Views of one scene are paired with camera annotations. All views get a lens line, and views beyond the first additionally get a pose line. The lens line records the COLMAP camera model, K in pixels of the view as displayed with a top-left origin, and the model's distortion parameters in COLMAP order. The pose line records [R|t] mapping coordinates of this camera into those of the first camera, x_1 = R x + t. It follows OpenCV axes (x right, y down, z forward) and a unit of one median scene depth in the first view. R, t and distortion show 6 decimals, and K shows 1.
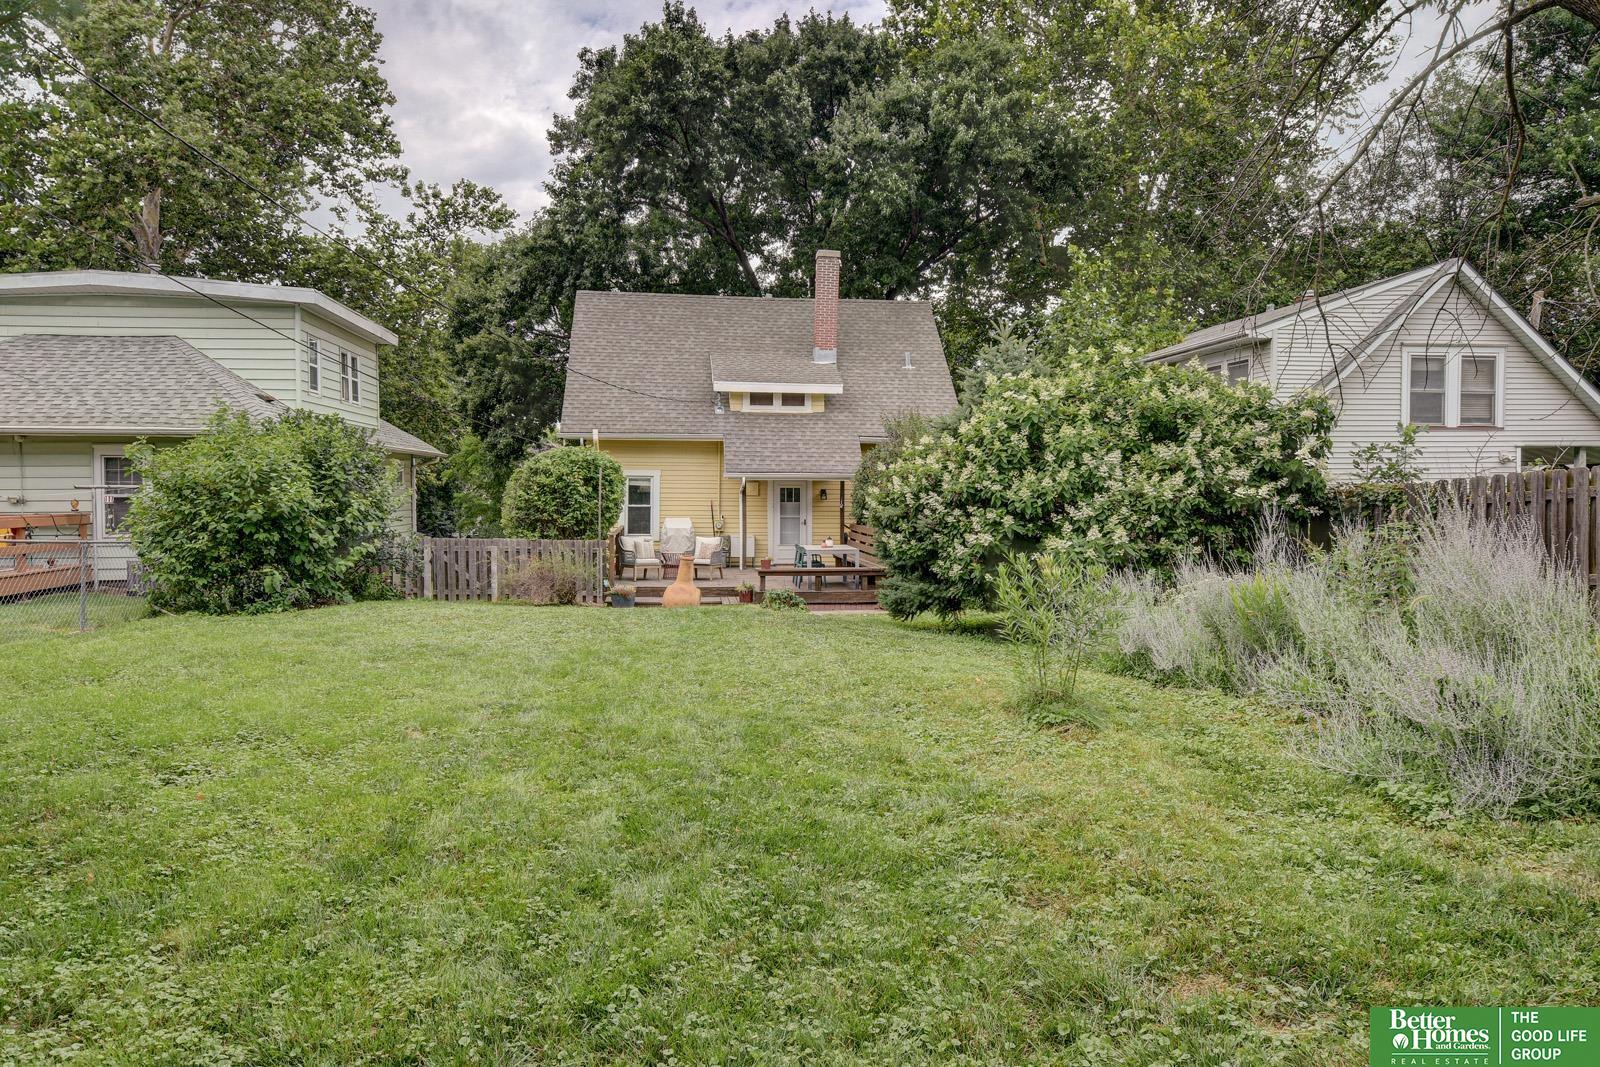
lens RADIAL K [[1020.7, 0, 809.3], [0, 1020.7, 500.4], [0, 0, 1]] dist [-0.001918, 0.001471]
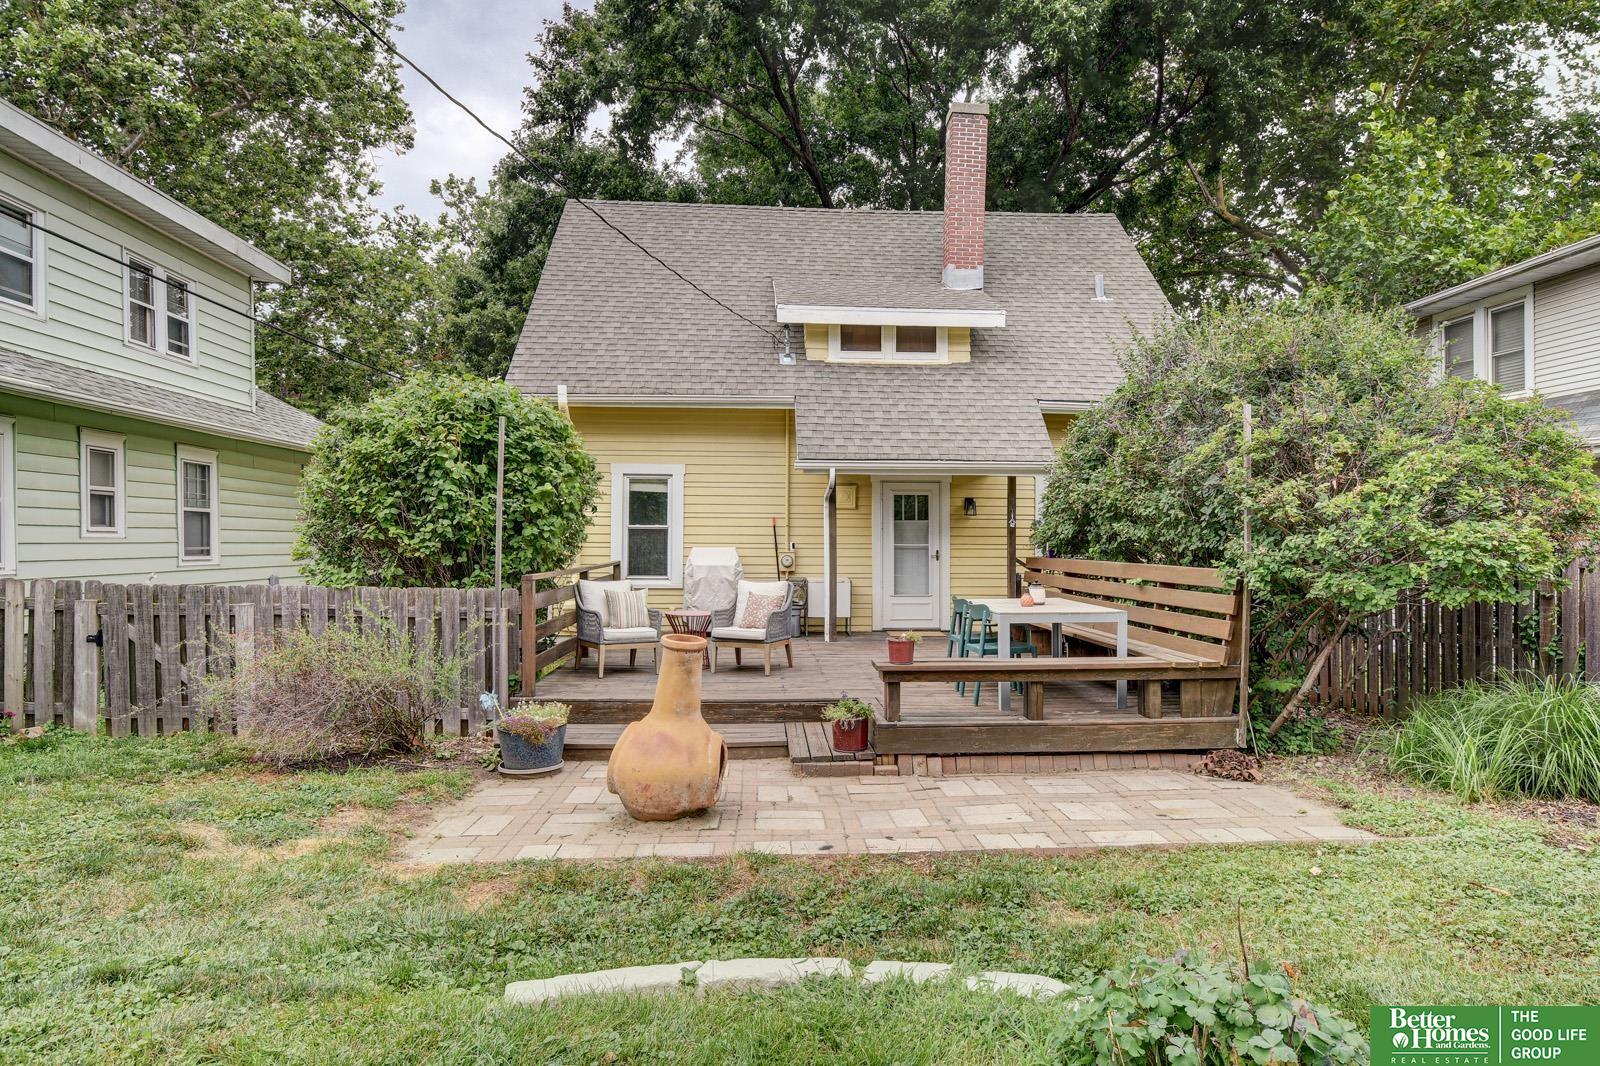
lens RADIAL K [[877.5, 0, 800.6], [0, 877.5, 536.6], [0, 0, 1]] dist [0.000863, -0.000049]
pose [[0.996818, -0.003221, -0.079648, -0.038763], [0.002025, 0.999884, -0.015091, 0.017032], [0.079688, 0.014882, 0.996709, 0.474560]]
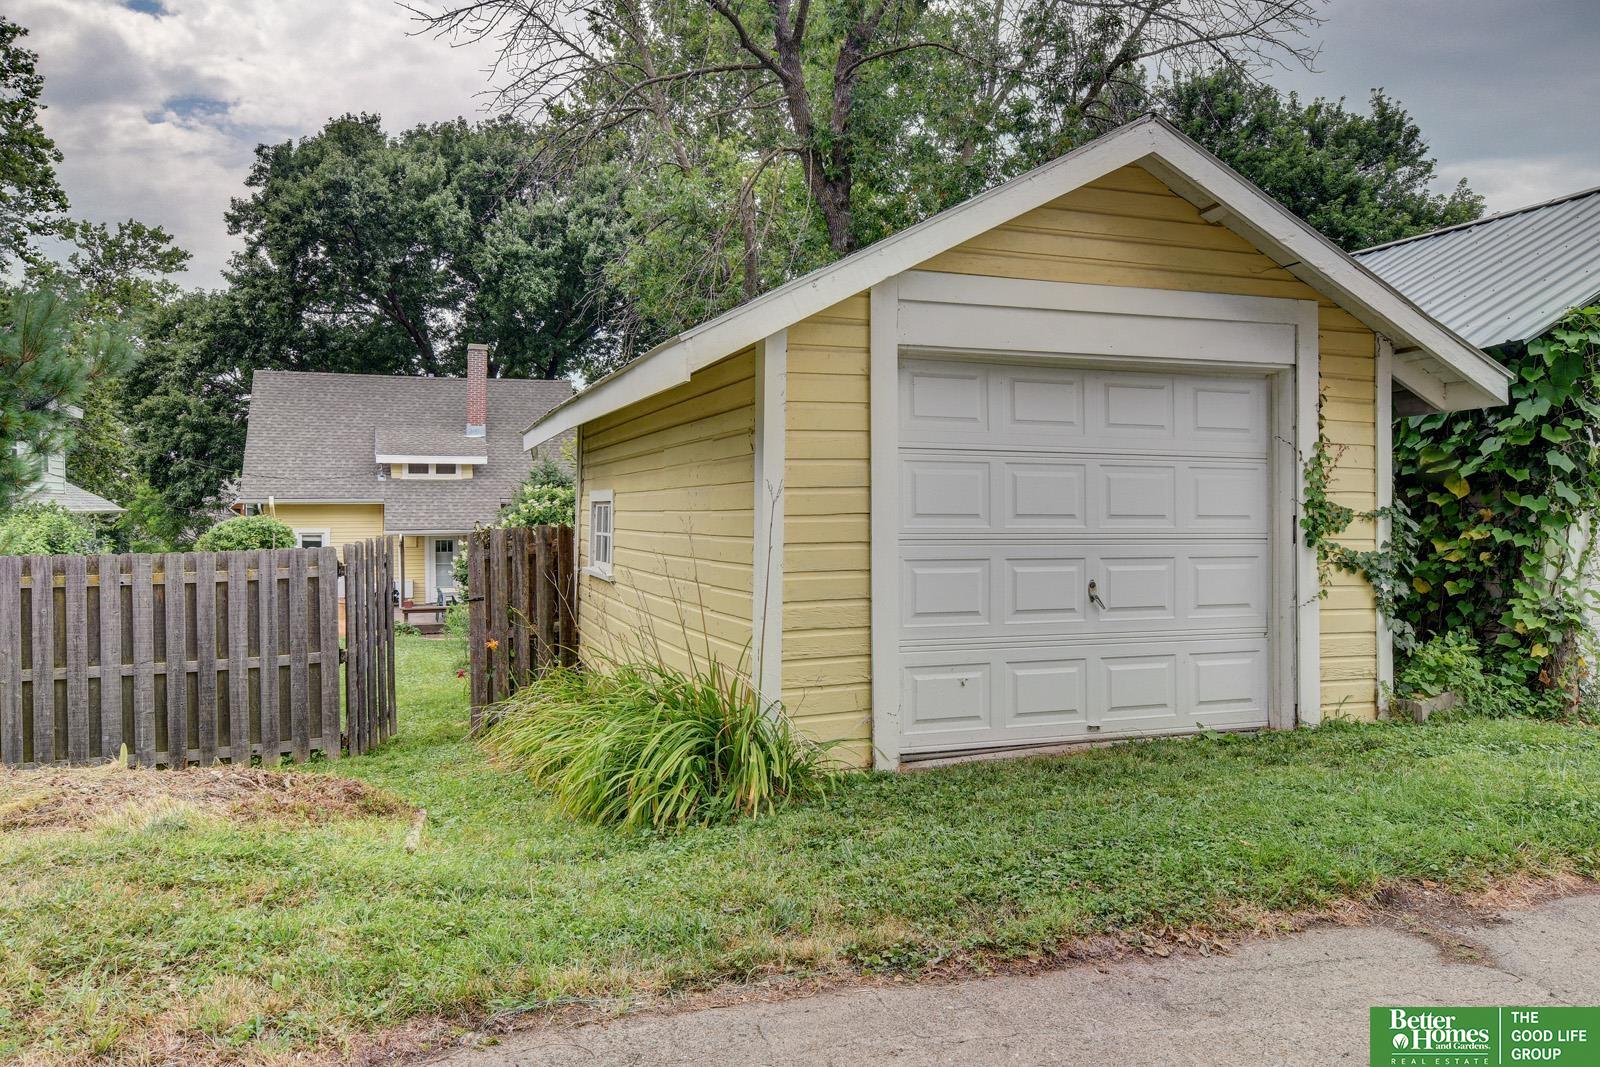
lens RADIAL K [[1147.9, 0, 811.0], [0, 1147.9, 503.0], [0, 0, 1]] dist [0.015402, -0.011907]
pose [[0.975392, -0.007127, 0.220362, 0.100786], [0.010098, 0.999873, -0.012362, -0.033429], [-0.220246, 0.014283, 0.975340, -0.420549]]
